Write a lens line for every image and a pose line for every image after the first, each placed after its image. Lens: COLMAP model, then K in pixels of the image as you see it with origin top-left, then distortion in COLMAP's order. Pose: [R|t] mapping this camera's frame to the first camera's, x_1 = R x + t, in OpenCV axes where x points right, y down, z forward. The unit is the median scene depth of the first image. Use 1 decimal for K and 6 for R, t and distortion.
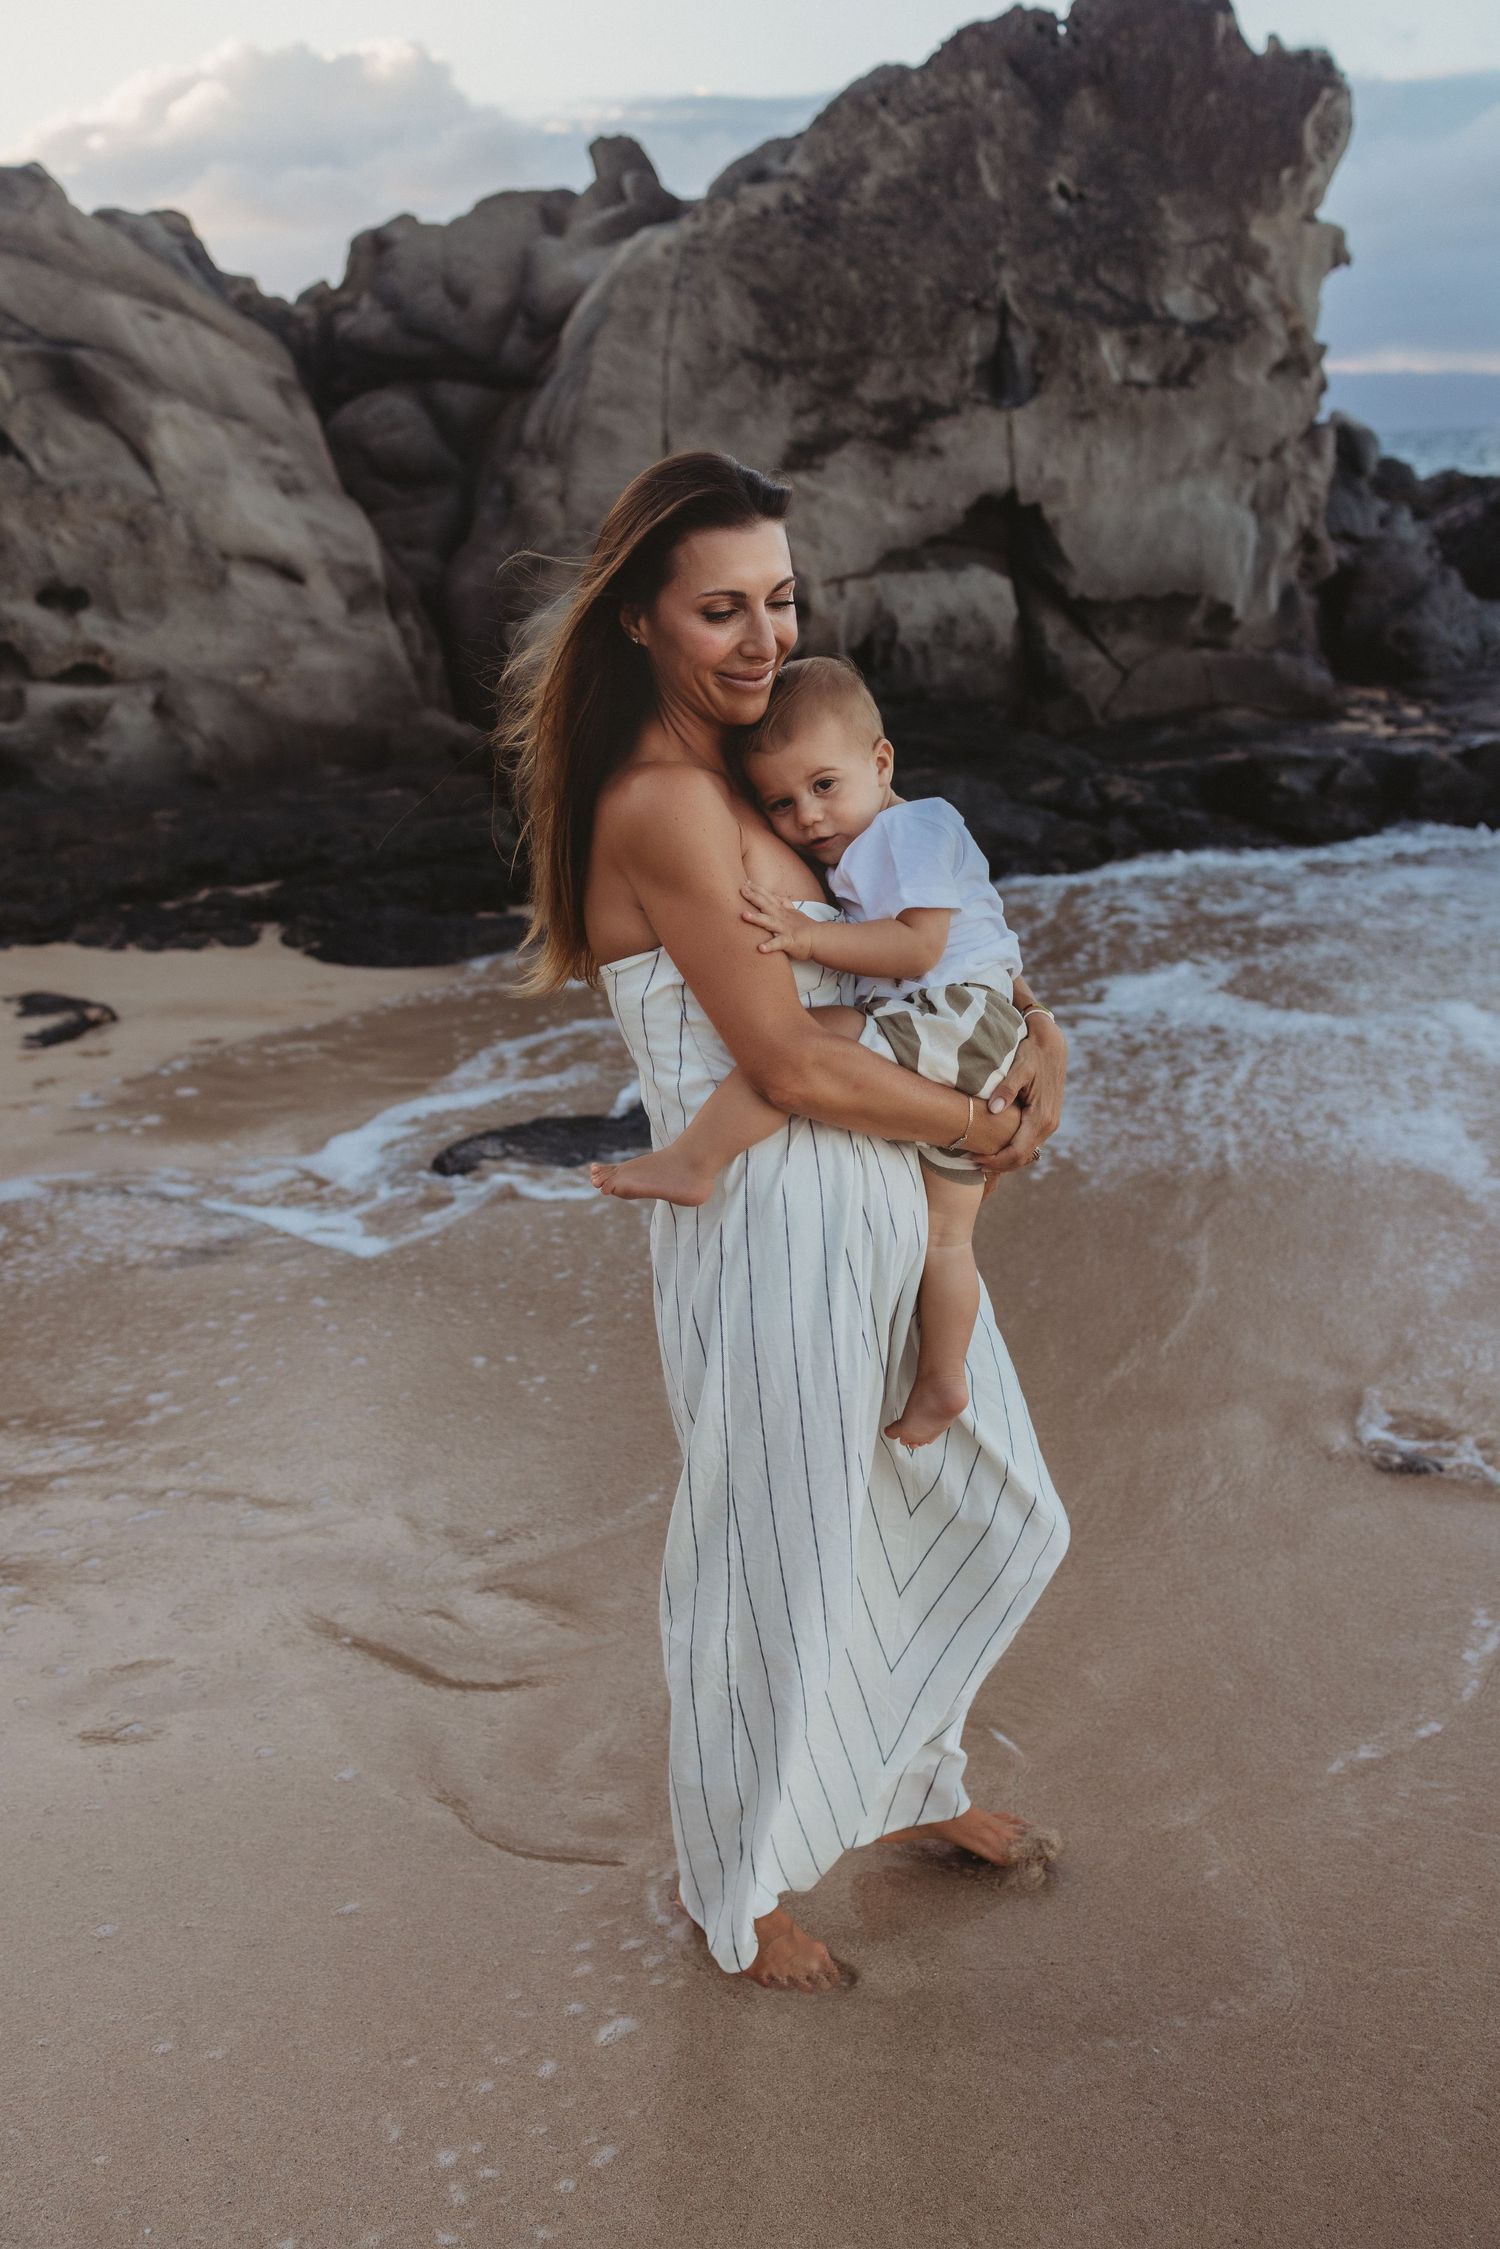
lens RADIAL K [[2281.3, 0, 743.9], [0, 2281.3, 1156.6], [0, 0, 1]] dist [0.003528, 0.000000]
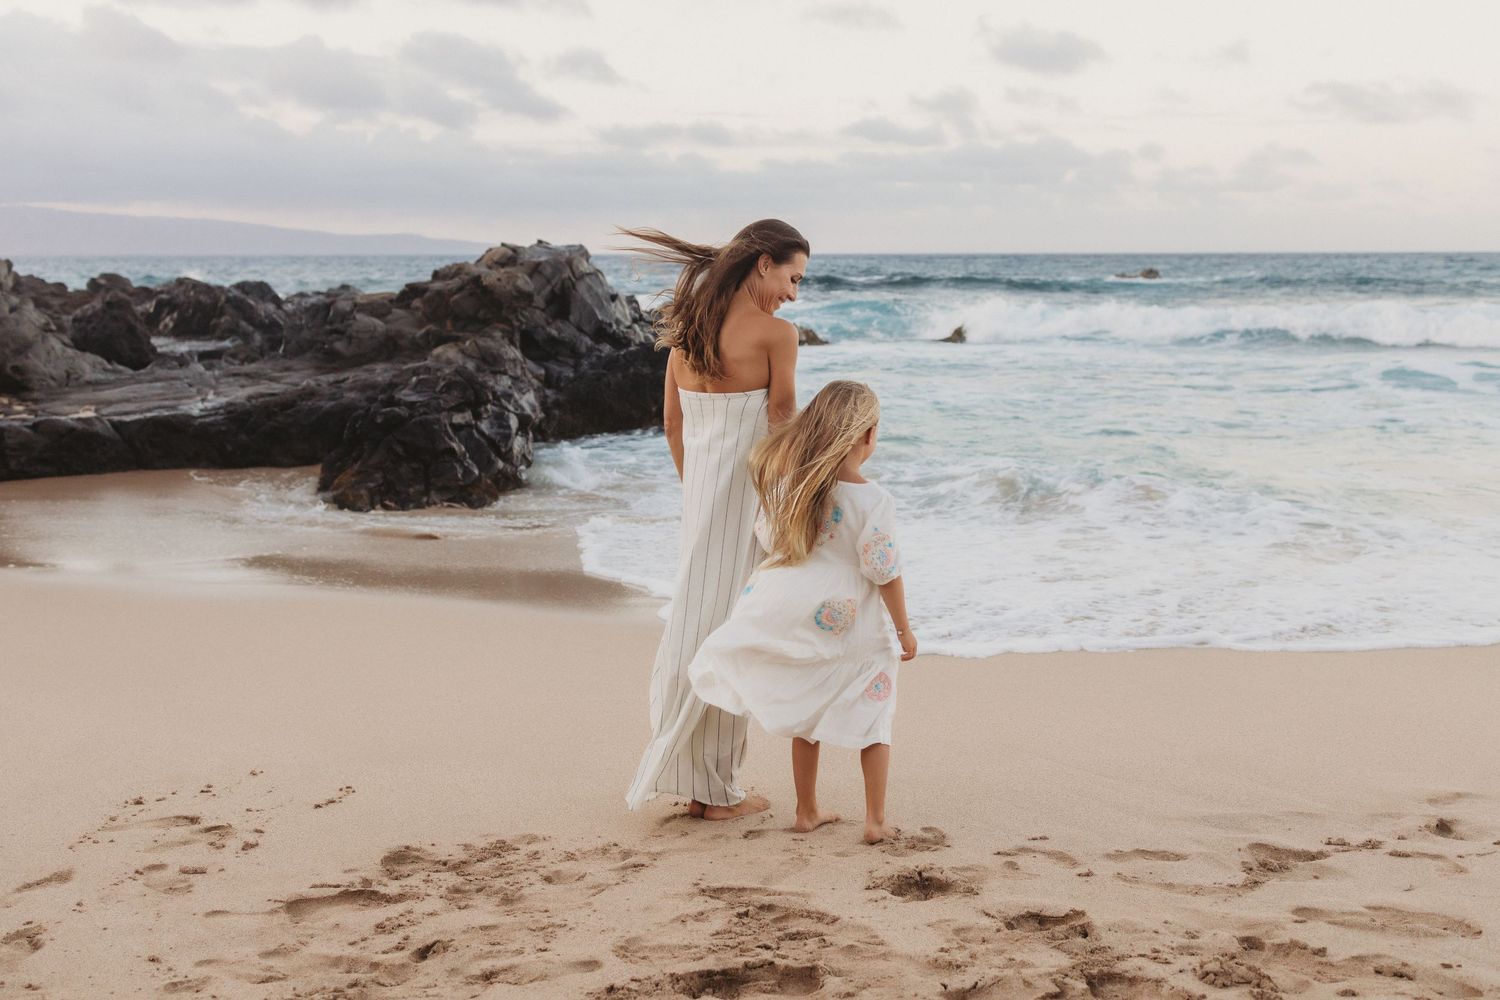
lens RADIAL K [[1521.5, 0, 738.9], [0, 1521.5, 495.0], [0, 0, 1]] dist [0.003528, 0.000000]
pose [[0.809044, -0.050471, 0.585577, 0.044204], [0.140418, 0.984053, -0.109188, 0.106969], [-0.570728, 0.170564, 0.803229, -0.367246]]
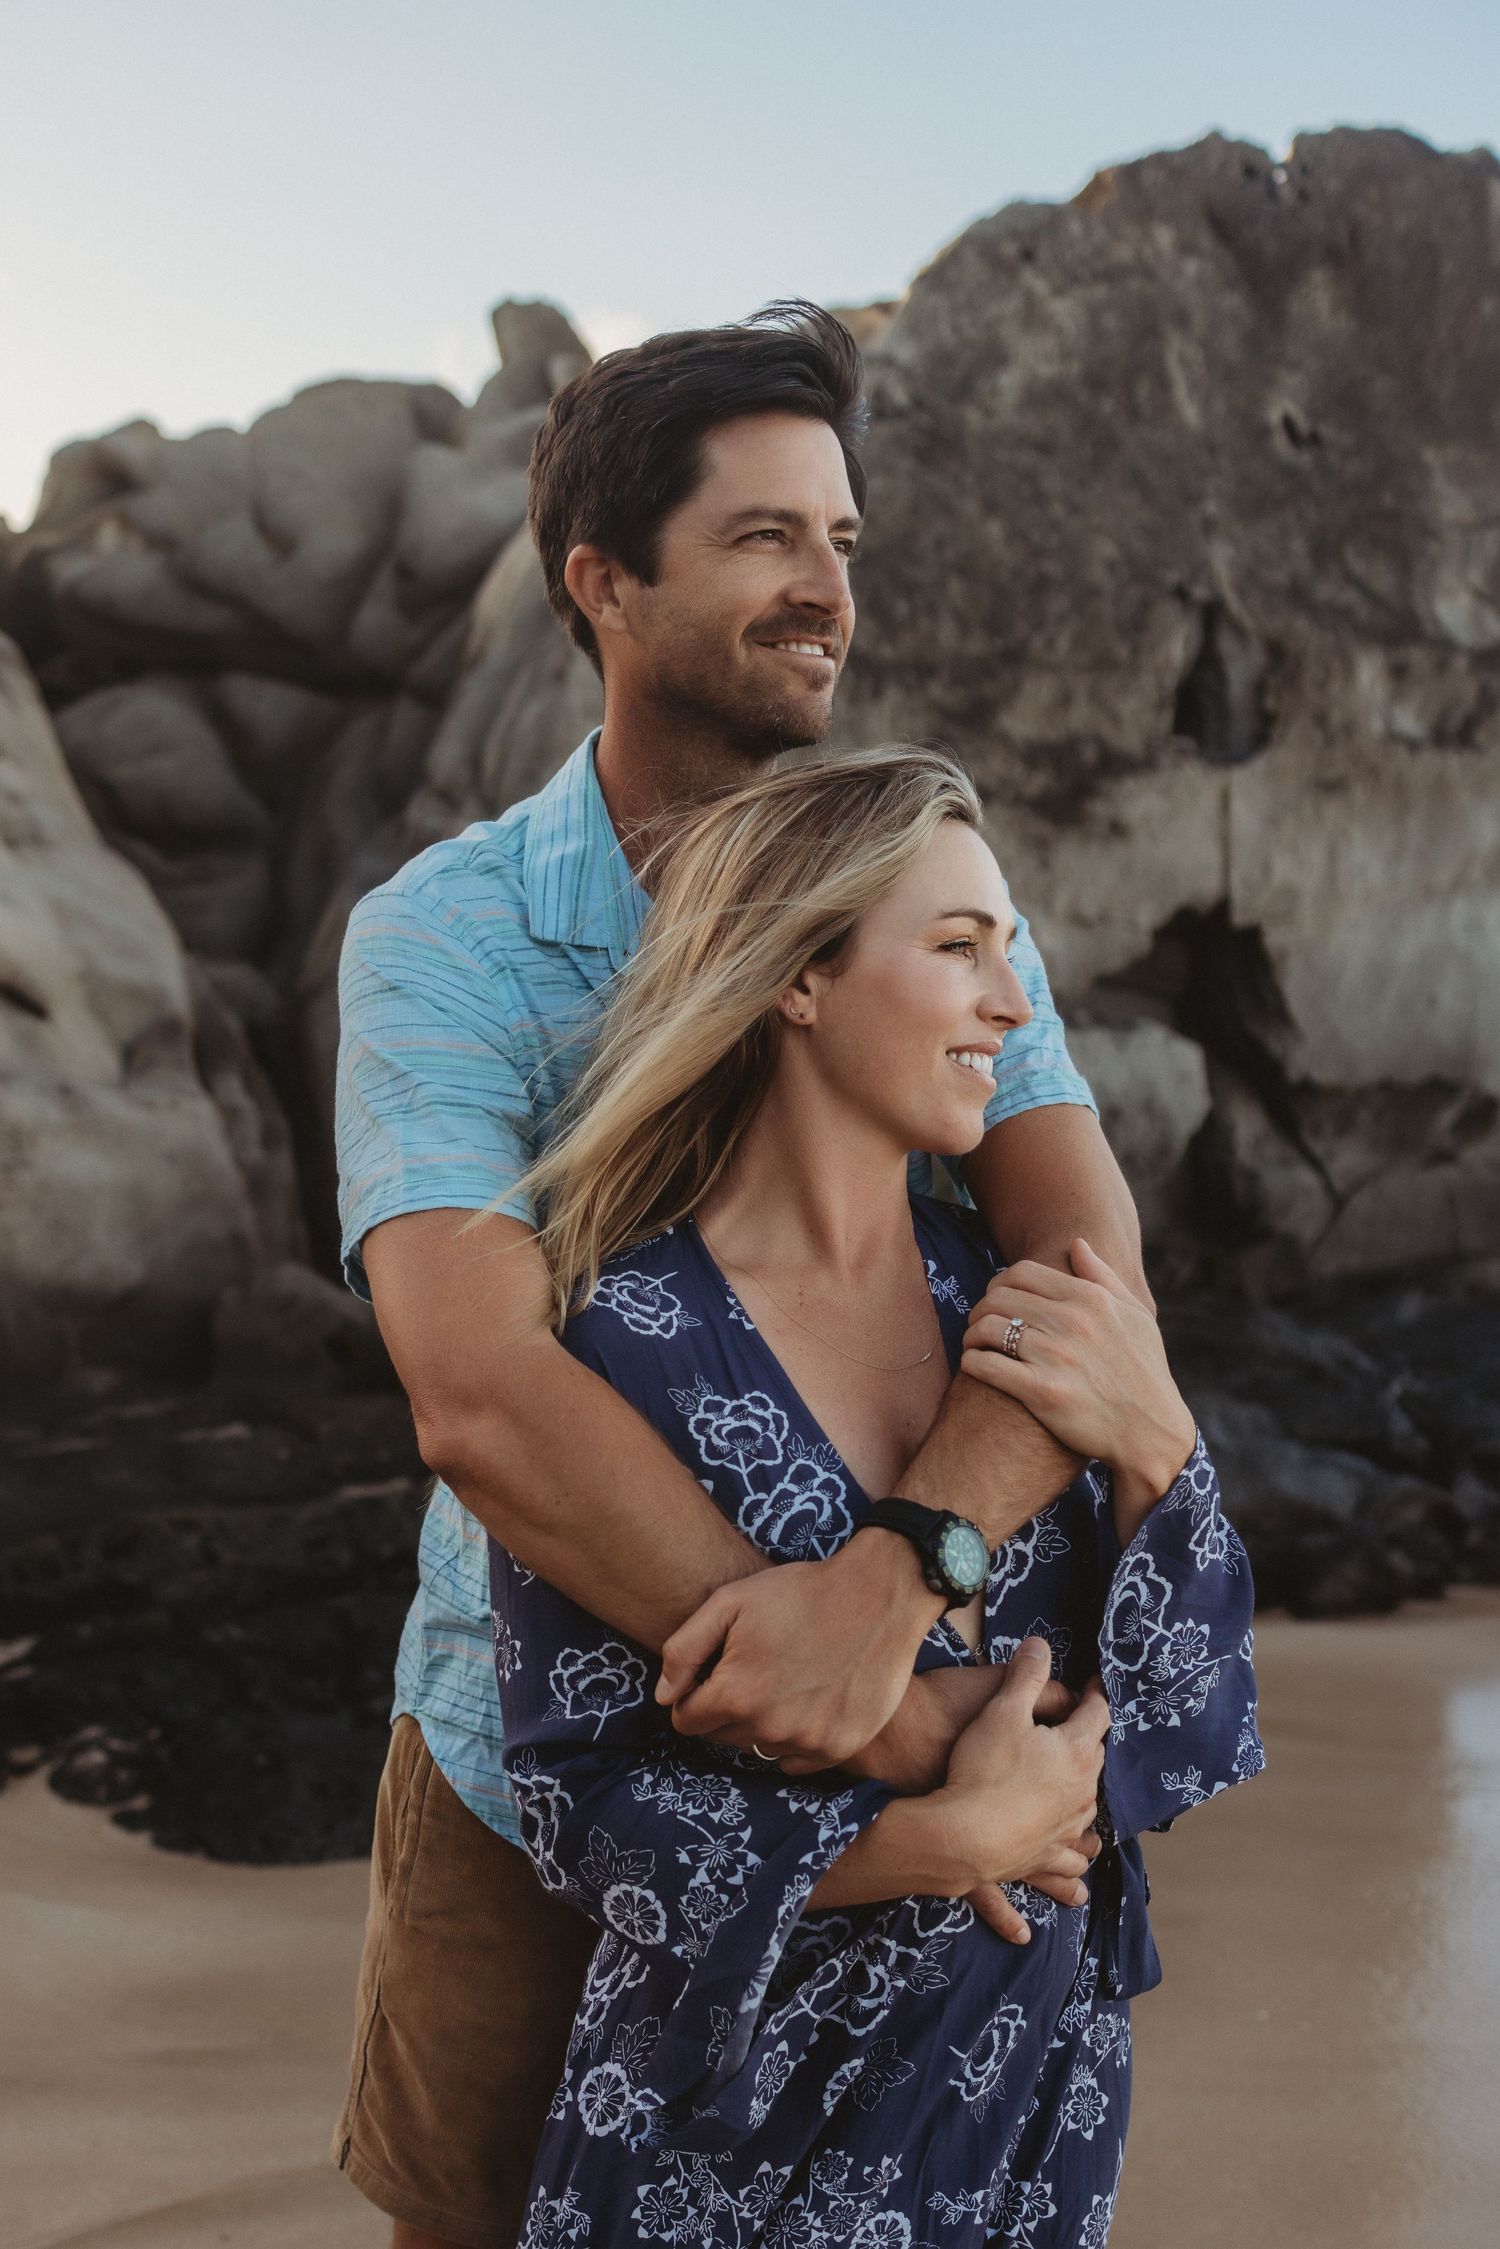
lens RADIAL K [[2712.0, 0, 630.6], [0, 2712.0, 1353.2], [0, 0, 1]] dist [0.004766, 0.000000]
pose [[0.991384, 0.019906, 0.129464, -0.123027], [-0.004093, 0.992610, -0.121278, -0.090021], [-0.130921, 0.119703, 0.984140, 0.342641]]
